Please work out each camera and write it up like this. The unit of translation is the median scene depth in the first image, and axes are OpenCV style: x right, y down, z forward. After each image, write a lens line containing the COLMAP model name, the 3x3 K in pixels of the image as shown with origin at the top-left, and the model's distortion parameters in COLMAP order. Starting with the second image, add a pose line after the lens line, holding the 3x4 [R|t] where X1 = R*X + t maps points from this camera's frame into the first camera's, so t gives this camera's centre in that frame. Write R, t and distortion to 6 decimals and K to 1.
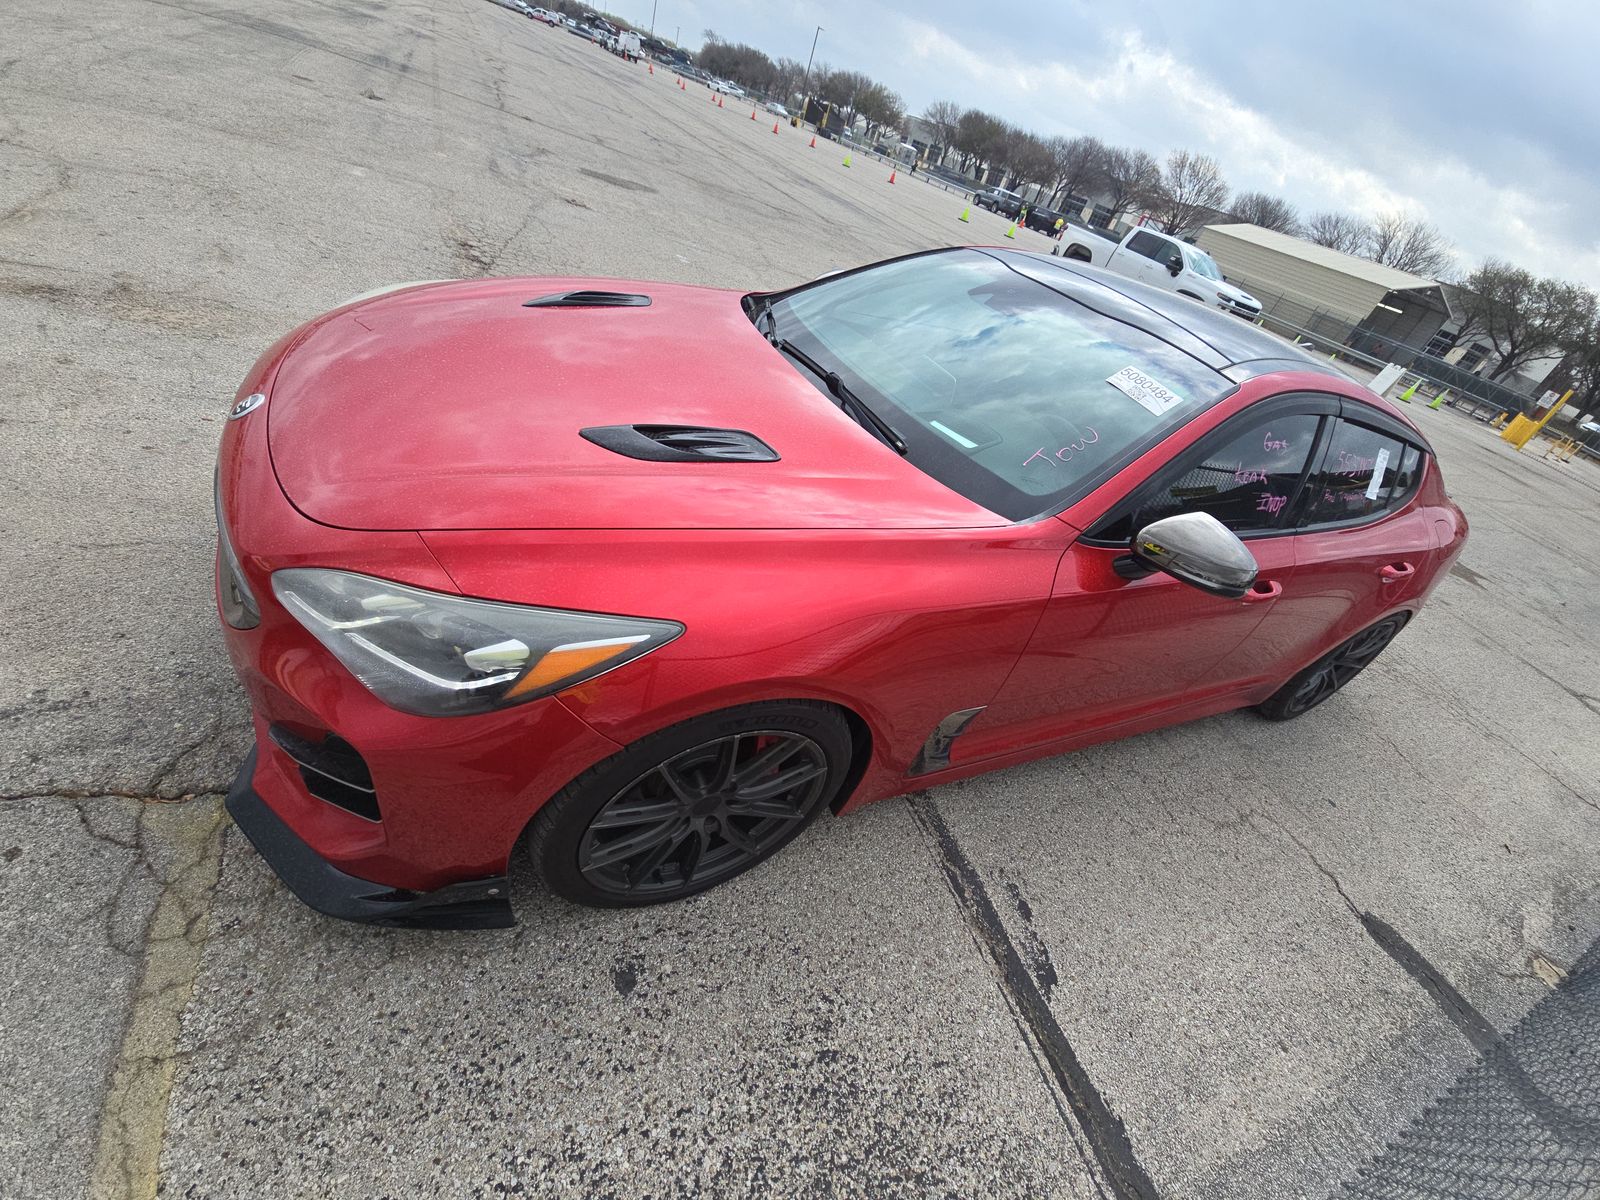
lens RADIAL K [[650.4, 0, 800.5], [0, 650.4, 593.1], [0, 0, 1]] dist [0.001637, -0.003160]
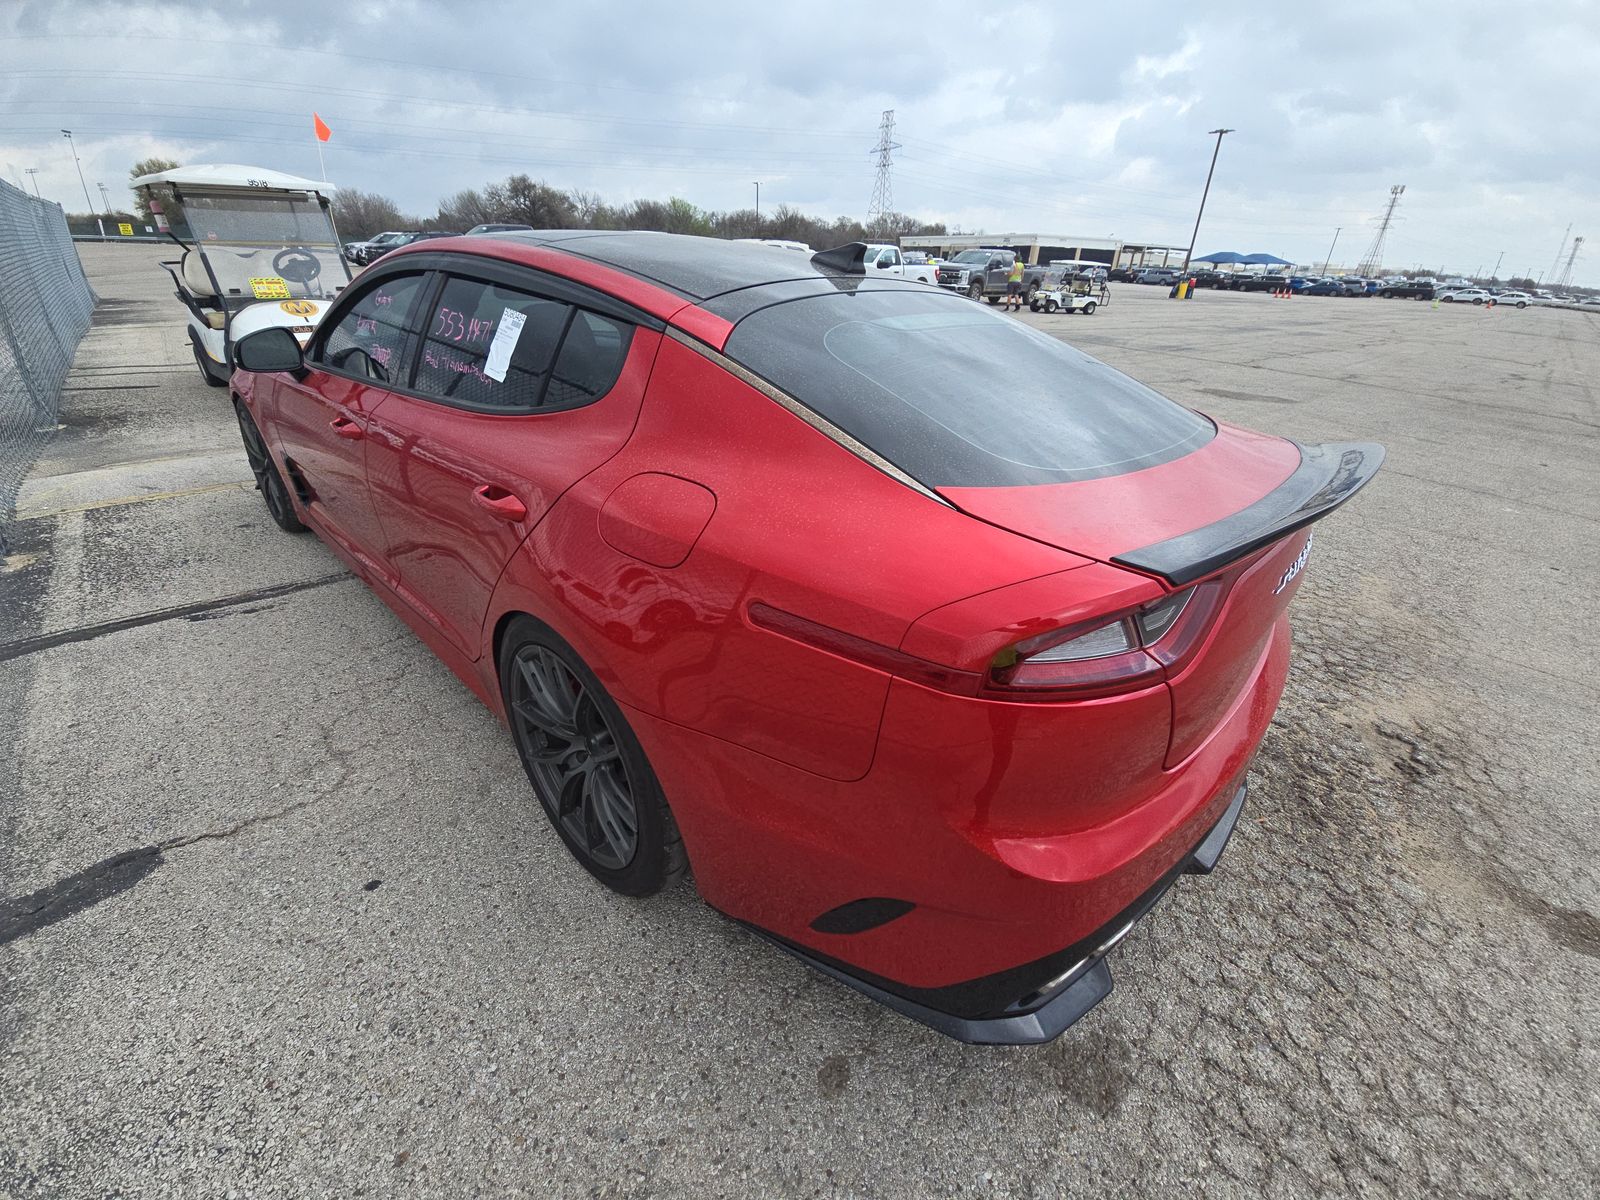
lens RADIAL K [[650.4, 0, 809.1], [0, 650.4, 602.2], [0, 0, 1]] dist [0.001637, -0.003160]
pose [[0.343588, 0.185048, -0.920709, 2.368063], [-0.476305, 0.879279, -0.001025, -0.145501], [0.809370, 0.438891, 0.390249, 1.602717]]
